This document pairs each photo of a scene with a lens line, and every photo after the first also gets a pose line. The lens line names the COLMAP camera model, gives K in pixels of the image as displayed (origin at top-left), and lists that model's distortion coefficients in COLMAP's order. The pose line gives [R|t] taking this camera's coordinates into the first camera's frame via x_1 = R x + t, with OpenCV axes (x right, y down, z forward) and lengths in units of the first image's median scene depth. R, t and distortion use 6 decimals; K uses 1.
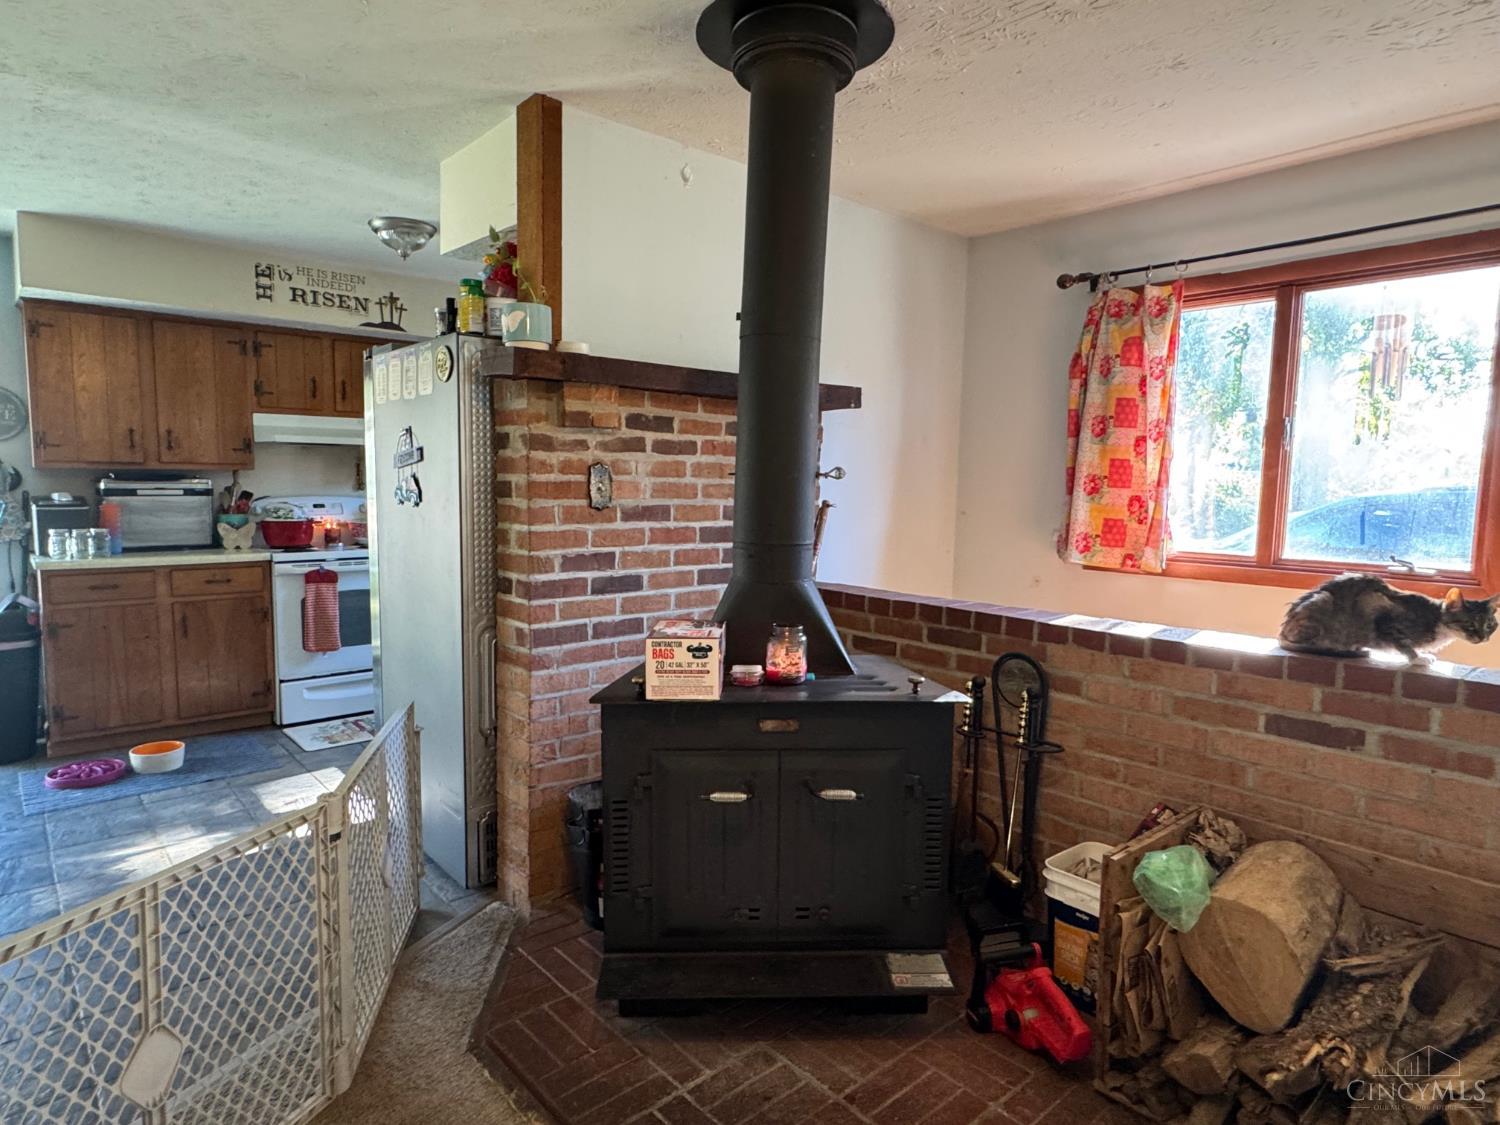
lens RADIAL K [[865.6, 0, 749.0], [0, 865.6, 565.2], [0, 0, 1]] dist [0.000264, -0.000321]
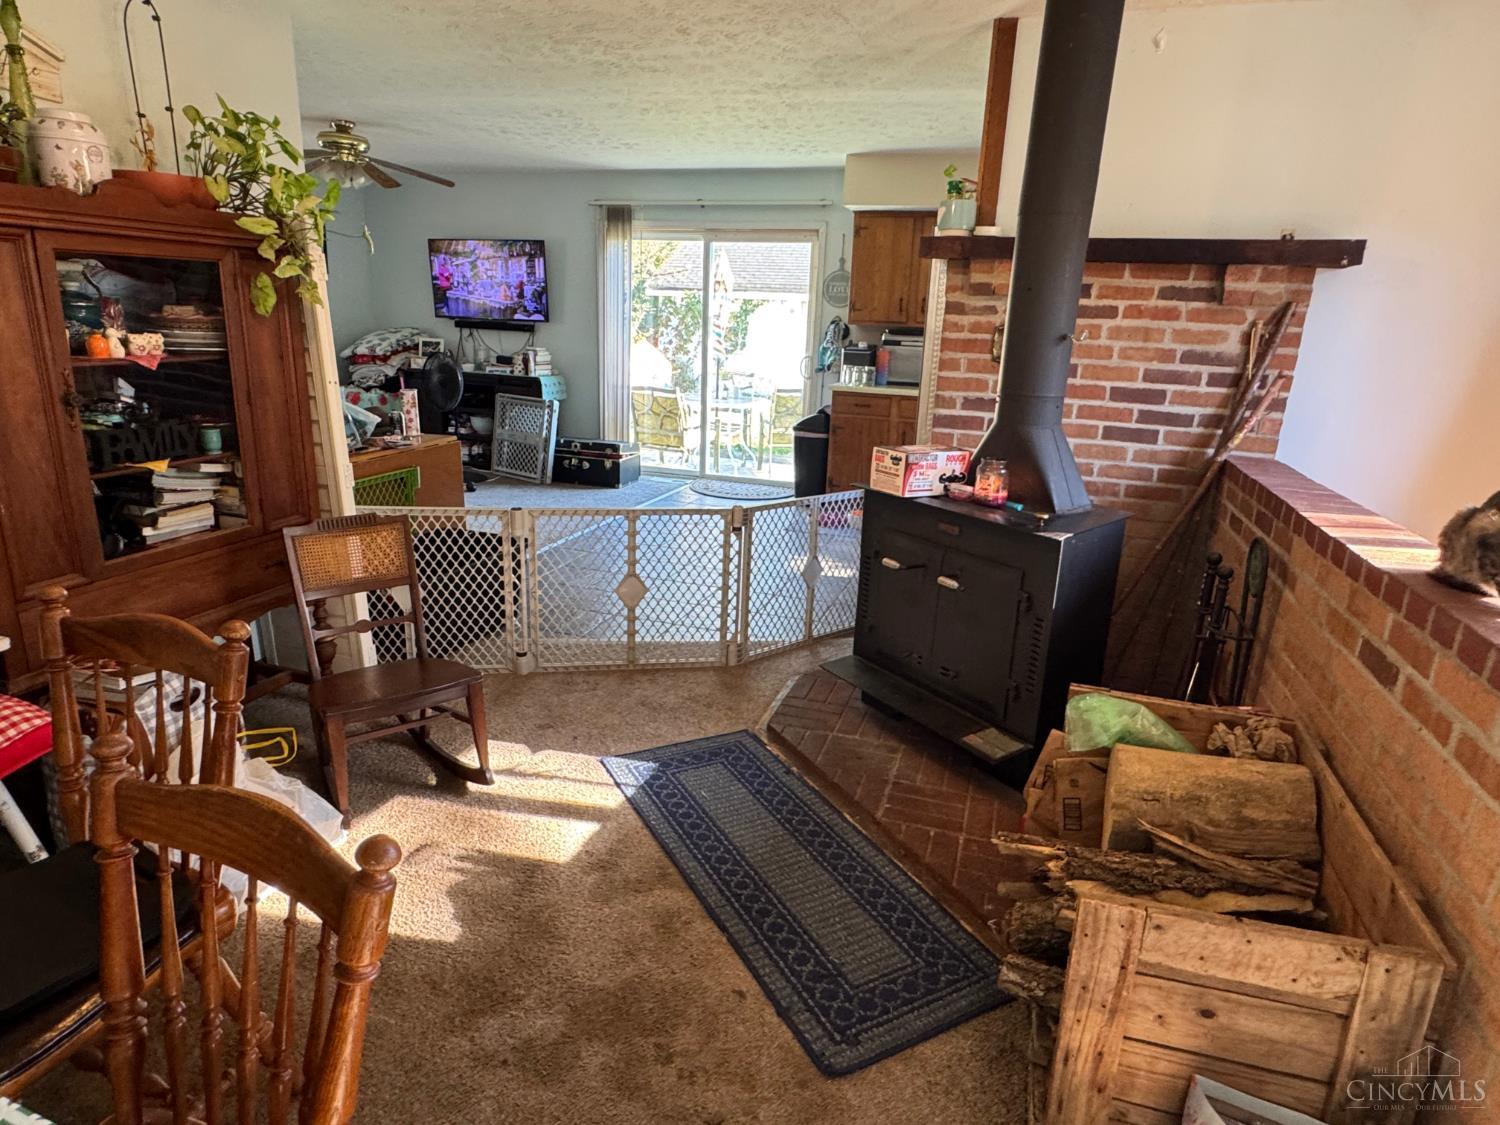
lens RADIAL K [[865.6, 0, 751.4], [0, 865.6, 555.5], [0, 0, 1]] dist [0.000264, -0.000321]
pose [[0.514094, 0.232972, -0.825489, 0.677810], [-0.114566, 0.972434, 0.203095, -0.006287], [0.850048, -0.009837, 0.526613, 0.031676]]
